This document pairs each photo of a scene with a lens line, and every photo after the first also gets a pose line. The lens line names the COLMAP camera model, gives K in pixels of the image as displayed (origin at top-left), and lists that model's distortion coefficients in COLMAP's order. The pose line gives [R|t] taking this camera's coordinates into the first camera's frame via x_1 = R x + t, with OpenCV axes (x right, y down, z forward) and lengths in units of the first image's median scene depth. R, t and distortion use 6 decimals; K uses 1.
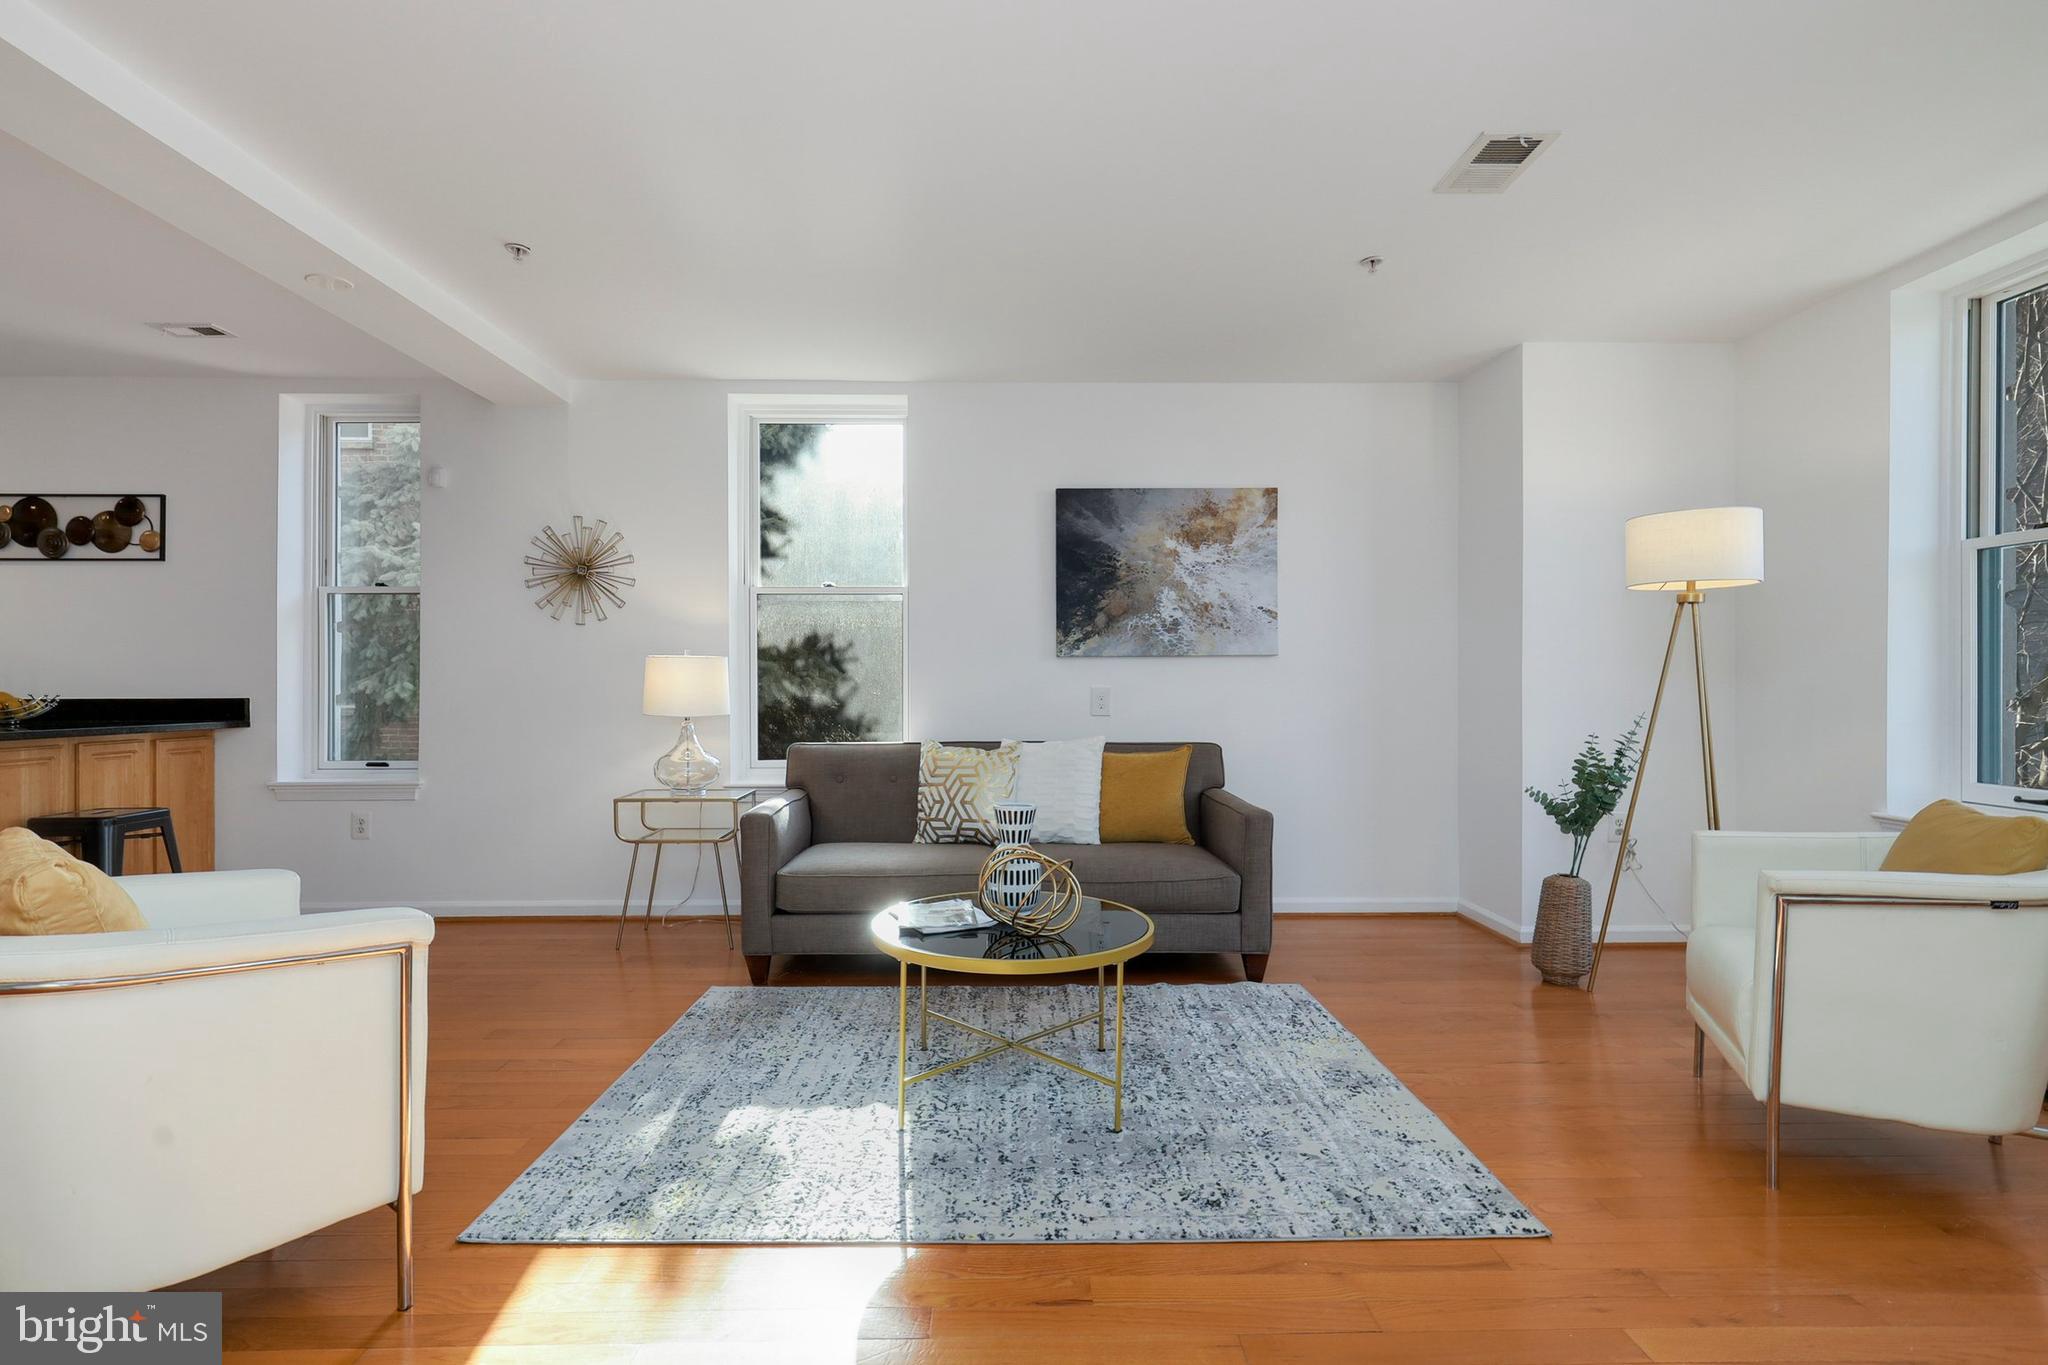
lens RADIAL K [[988.4, 0, 1012.6], [0, 988.4, 678.8], [0, 0, 1]] dist [-0.001640, 0.000441]
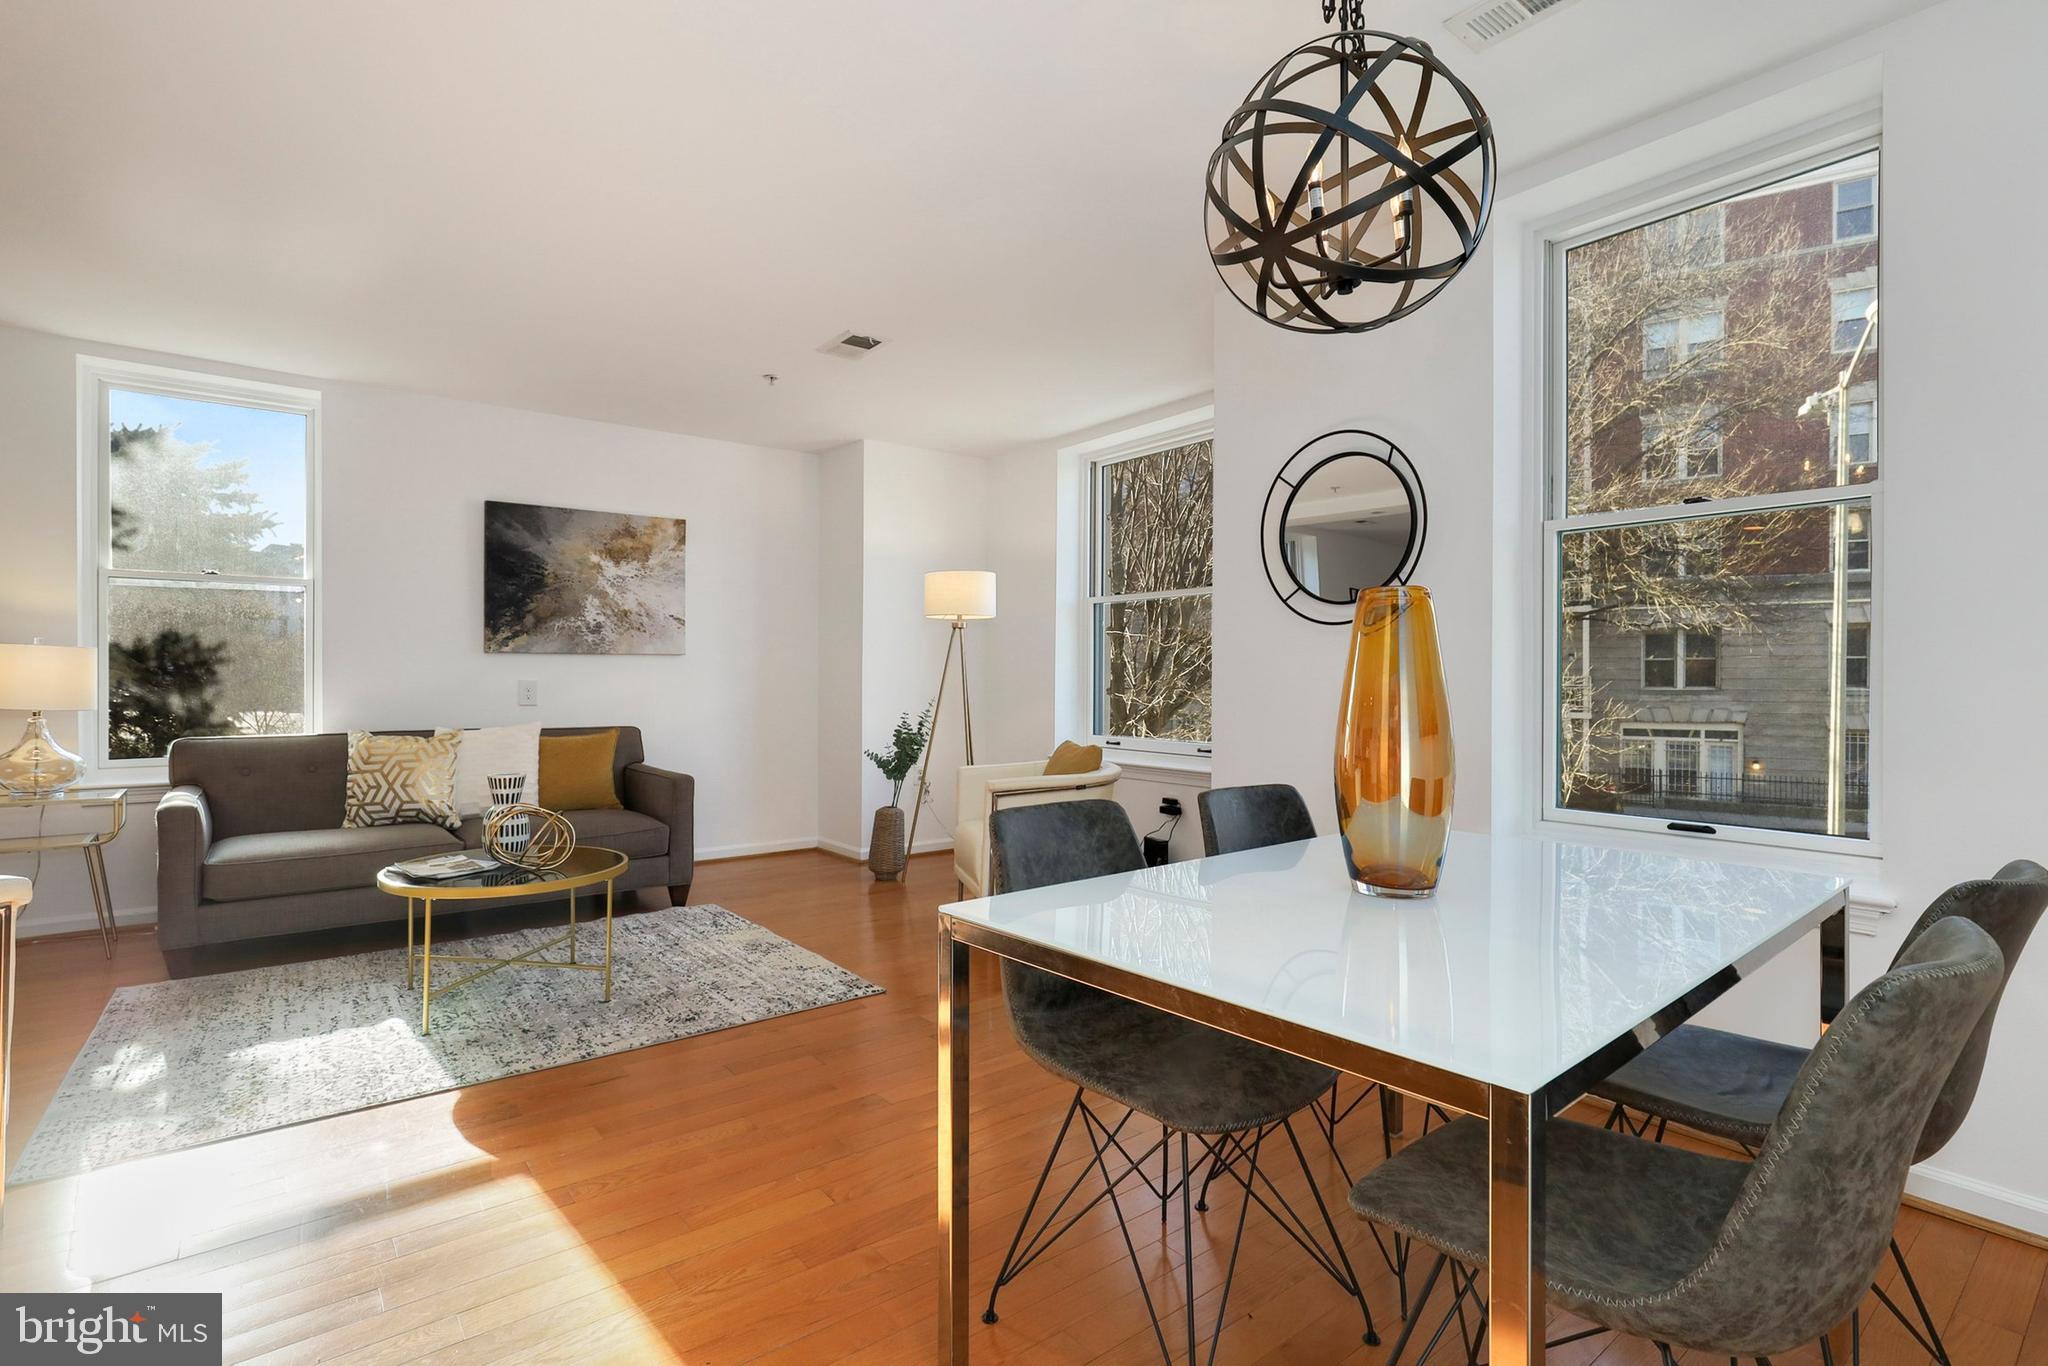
lens RADIAL K [[969.1, 0, 1012.1], [0, 969.1, 680.0], [0, 0, 1]] dist [-0.003662, -0.000217]
pose [[0.799183, 0.002171, 0.601084, -0.153942], [-0.006560, 0.999965, 0.005109, -0.001174], [-0.601052, -0.008026, 0.799170, -0.250501]]
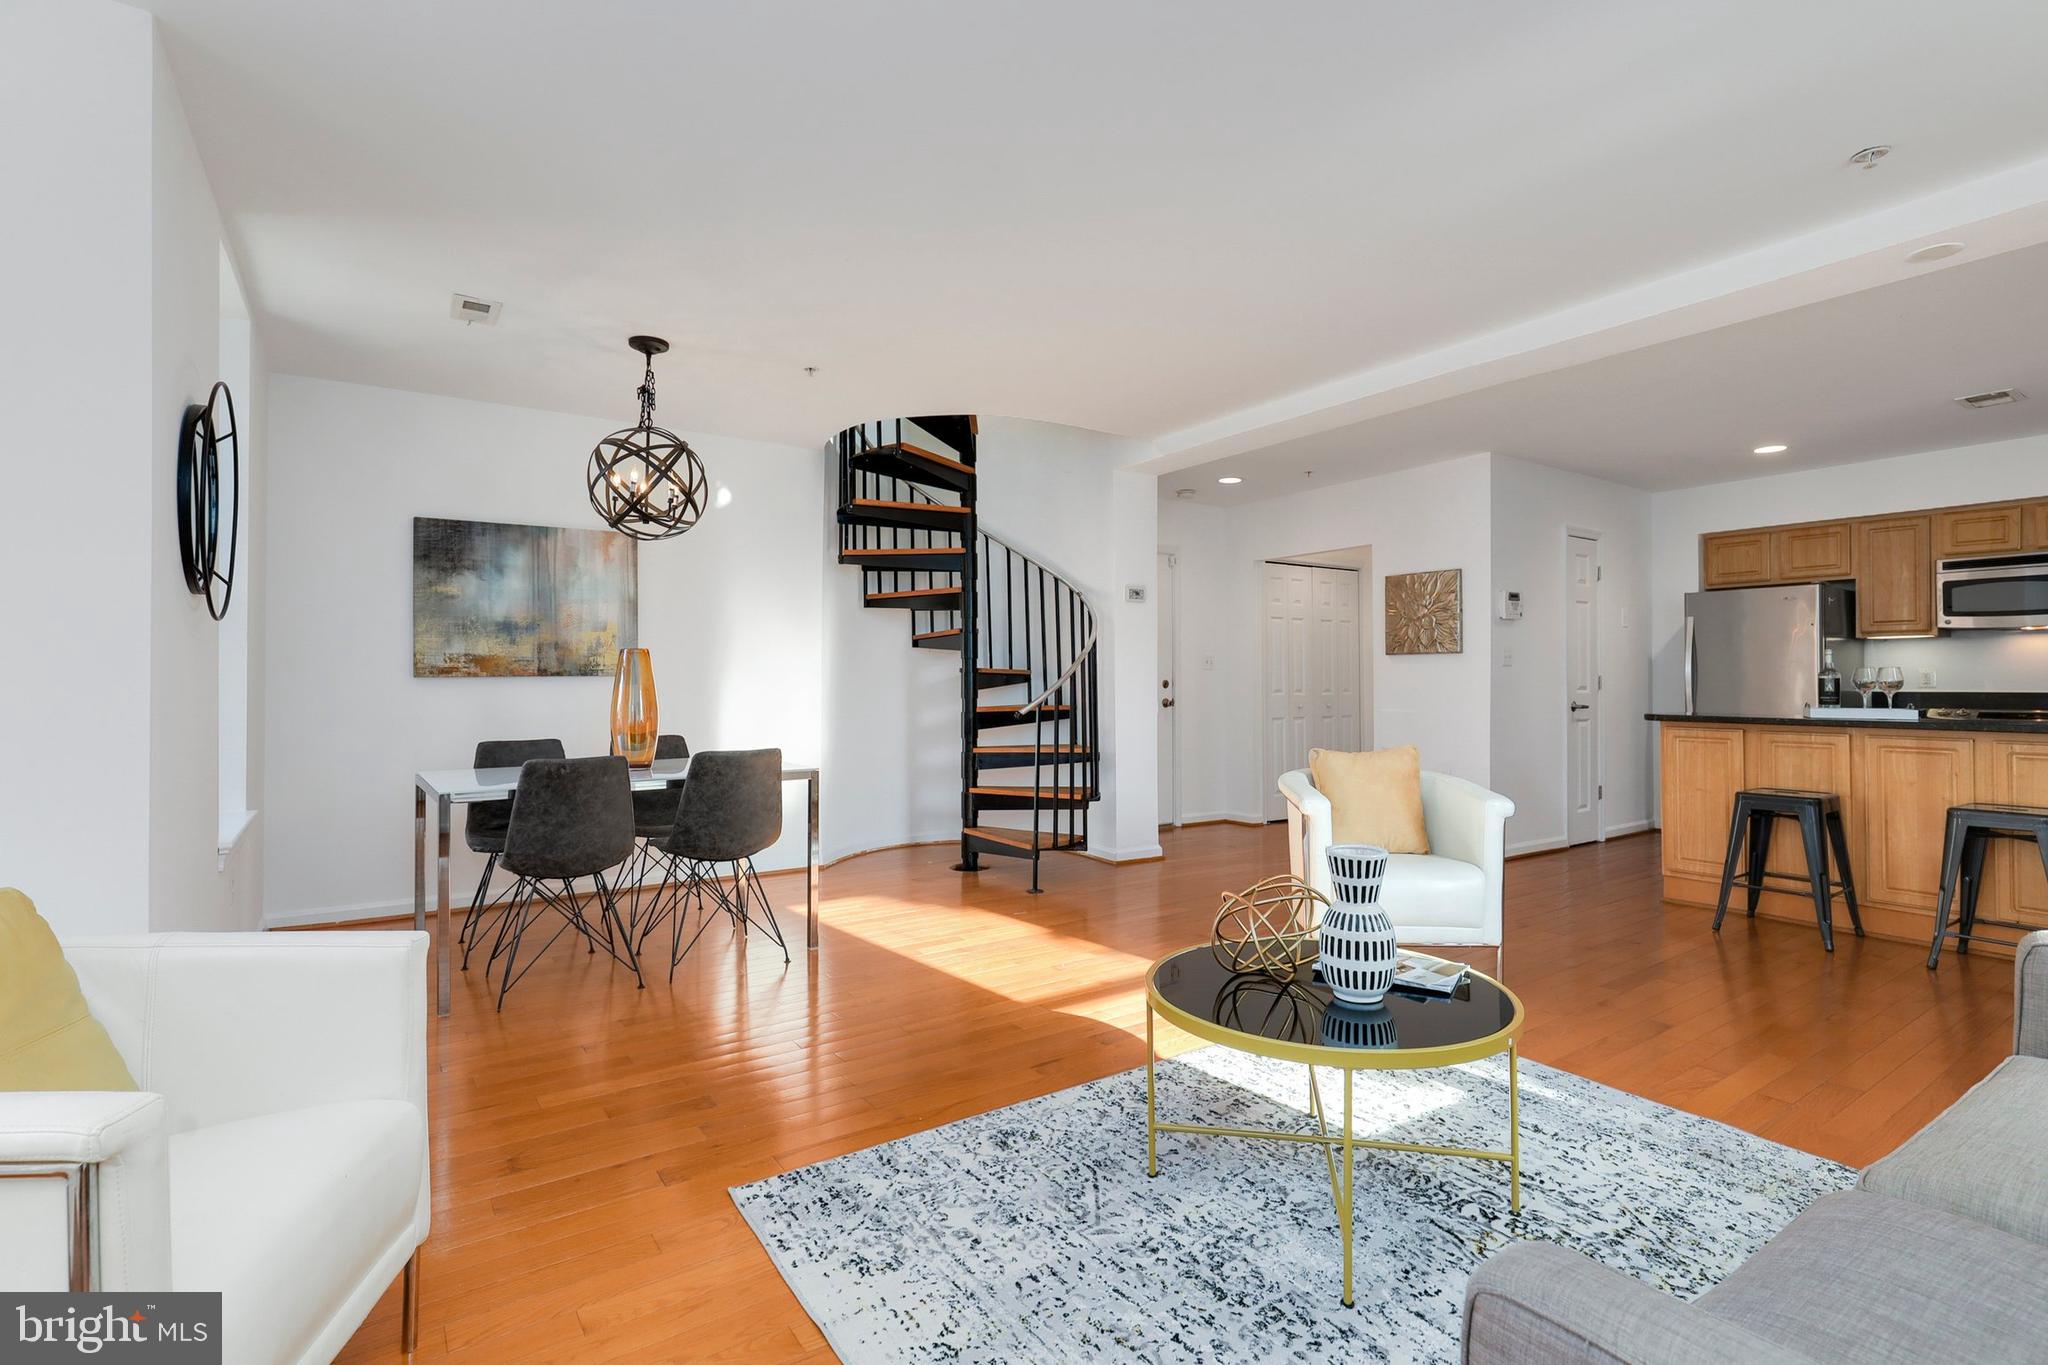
lens RADIAL K [[951.7, 0, 1013.4], [0, 951.7, 675.5], [0, 0, 1]] dist [-0.004584, 0.000570]
pose [[-0.837852, 0.000258, -0.545897, 0.416394], [0.005328, 0.999956, -0.007705, 0.001015], [0.545871, -0.009364, -0.837817, 1.003309]]
